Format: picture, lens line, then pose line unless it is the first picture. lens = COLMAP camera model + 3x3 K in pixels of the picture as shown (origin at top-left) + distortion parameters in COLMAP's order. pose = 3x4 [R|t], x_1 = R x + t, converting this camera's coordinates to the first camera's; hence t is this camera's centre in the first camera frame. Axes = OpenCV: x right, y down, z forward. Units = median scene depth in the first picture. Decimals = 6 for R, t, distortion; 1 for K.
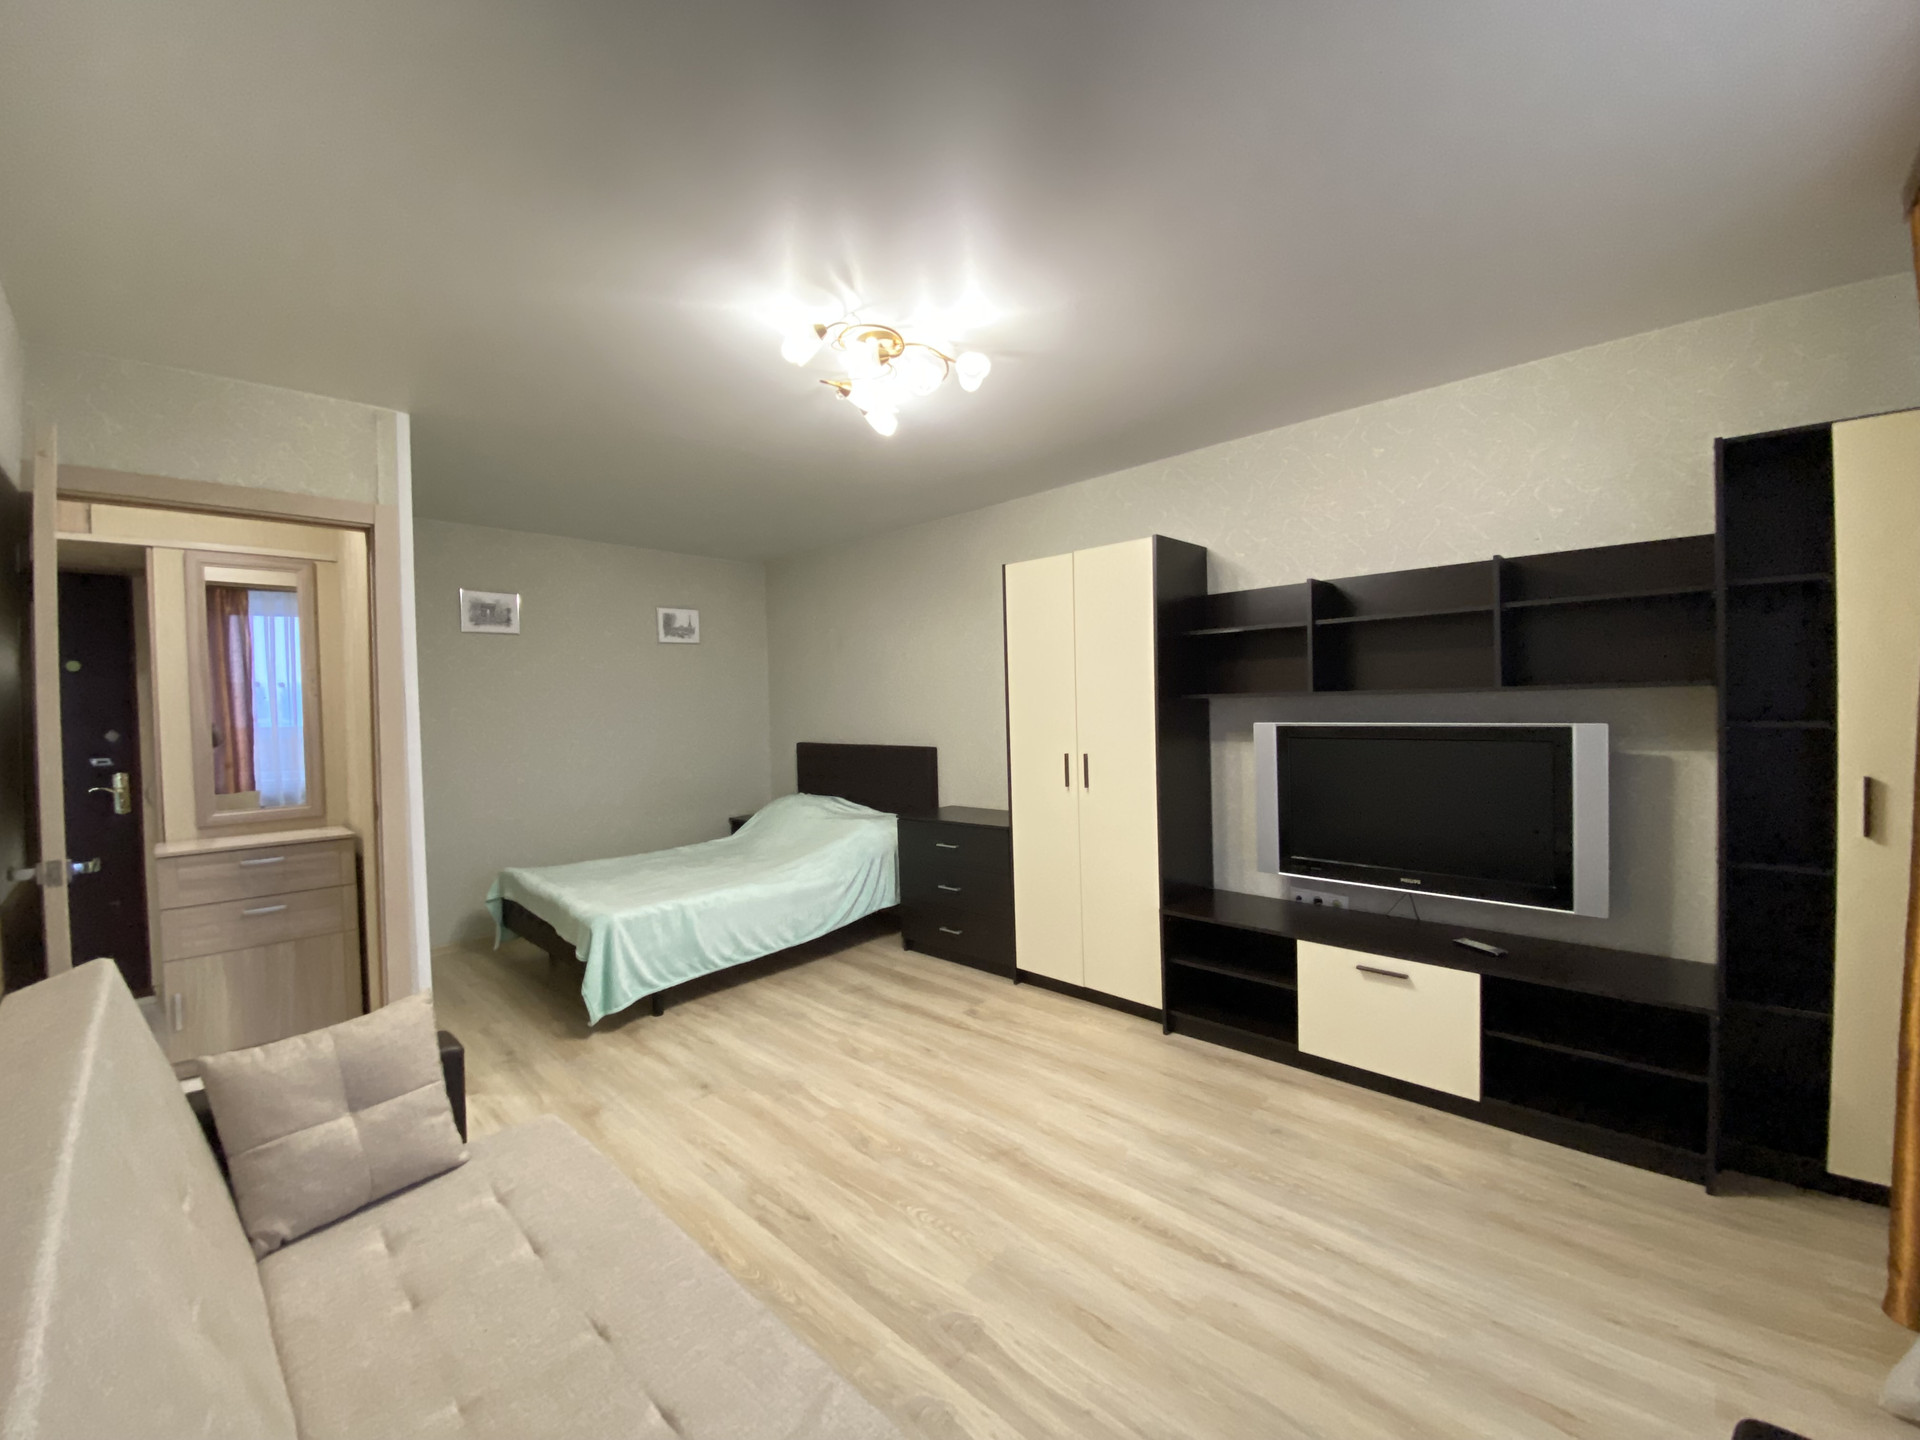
lens RADIAL K [[784.6, 0, 972.4], [0, 784.6, 706.6], [0, 0, 1]] dist [-0.005518, -0.008222]
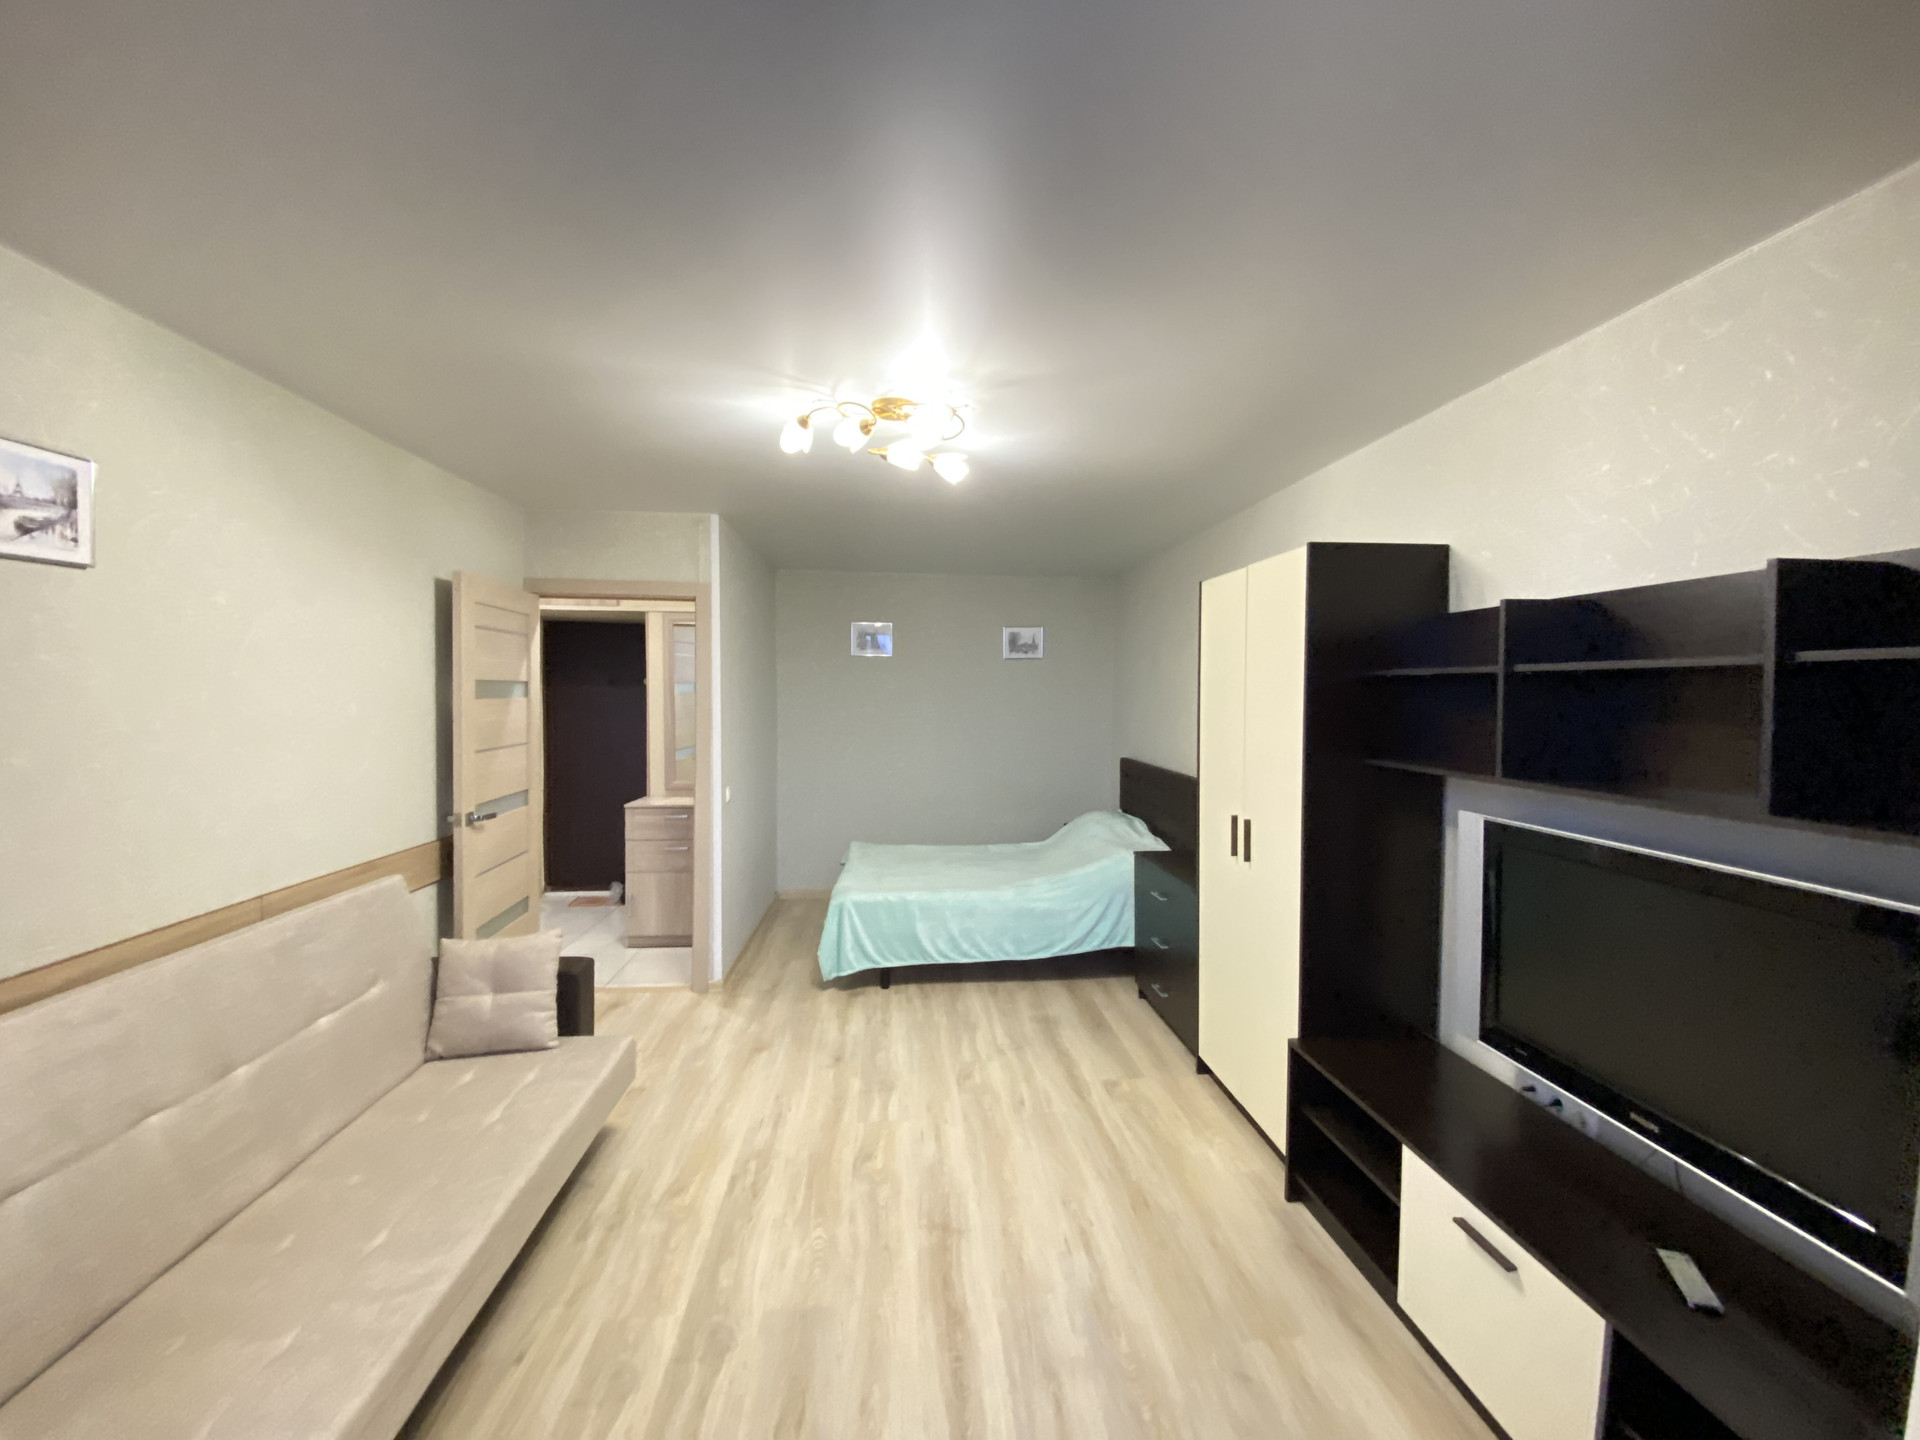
lens RADIAL K [[784.6, 0, 956.5], [0, 784.6, 704.5], [0, 0, 1]] dist [-0.005518, -0.008222]
pose [[0.744822, 0.040000, -0.666063, 0.493464], [-0.028501, 0.999198, 0.028135, -0.077472], [0.666654, -0.001973, 0.745364, 0.213008]]
